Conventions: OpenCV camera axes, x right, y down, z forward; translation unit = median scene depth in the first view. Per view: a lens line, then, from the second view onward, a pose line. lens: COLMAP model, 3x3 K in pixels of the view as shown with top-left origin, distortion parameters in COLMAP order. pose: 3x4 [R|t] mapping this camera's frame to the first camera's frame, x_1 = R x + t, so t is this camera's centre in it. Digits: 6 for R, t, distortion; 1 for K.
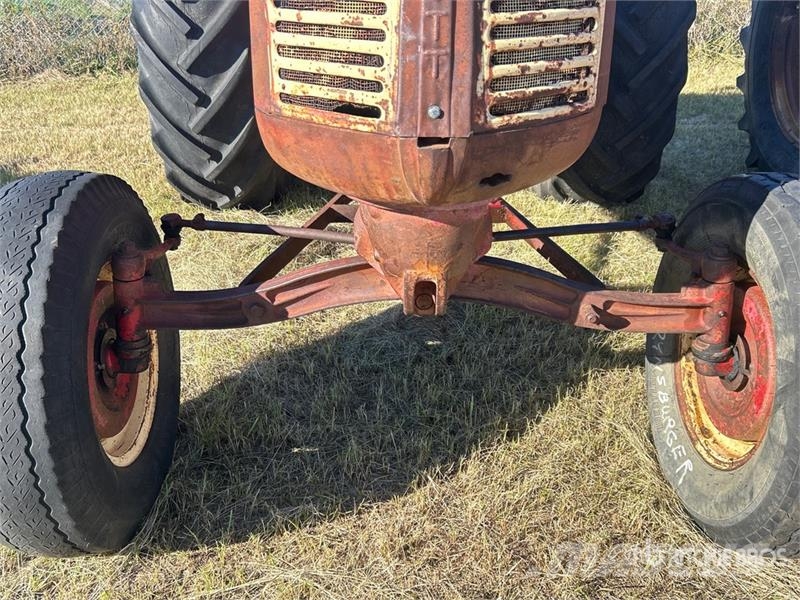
lens RADIAL K [[698.5, 0, 400.7], [0, 698.5, 286.8], [0, 0, 1]] dist [-0.002692, -0.011151]
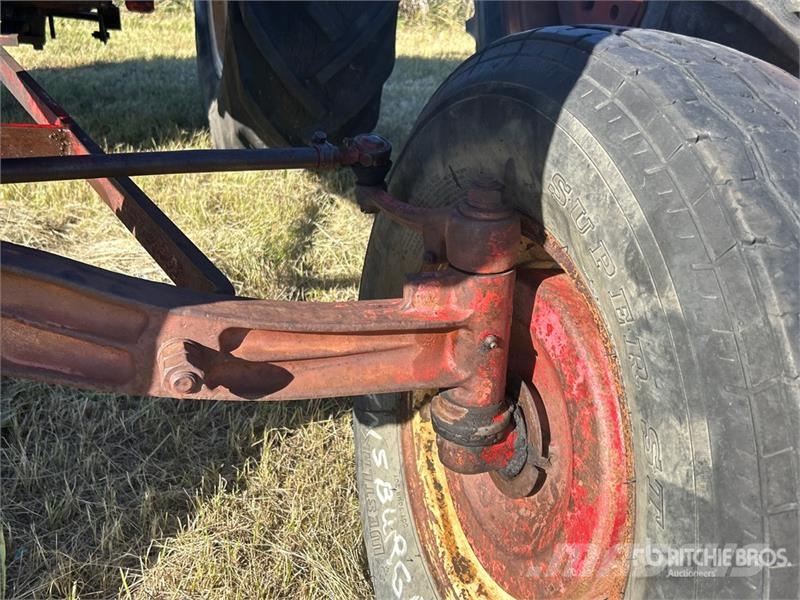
lens RADIAL K [[698.5, 0, 400.7], [0, 698.5, 286.8], [0, 0, 1]] dist [-0.002692, -0.011151]
pose [[0.935084, -0.043783, 0.351711, 0.245698], [0.039194, 0.999028, 0.020159, -0.007404], [-0.352252, -0.005066, 0.935892, 0.590786]]
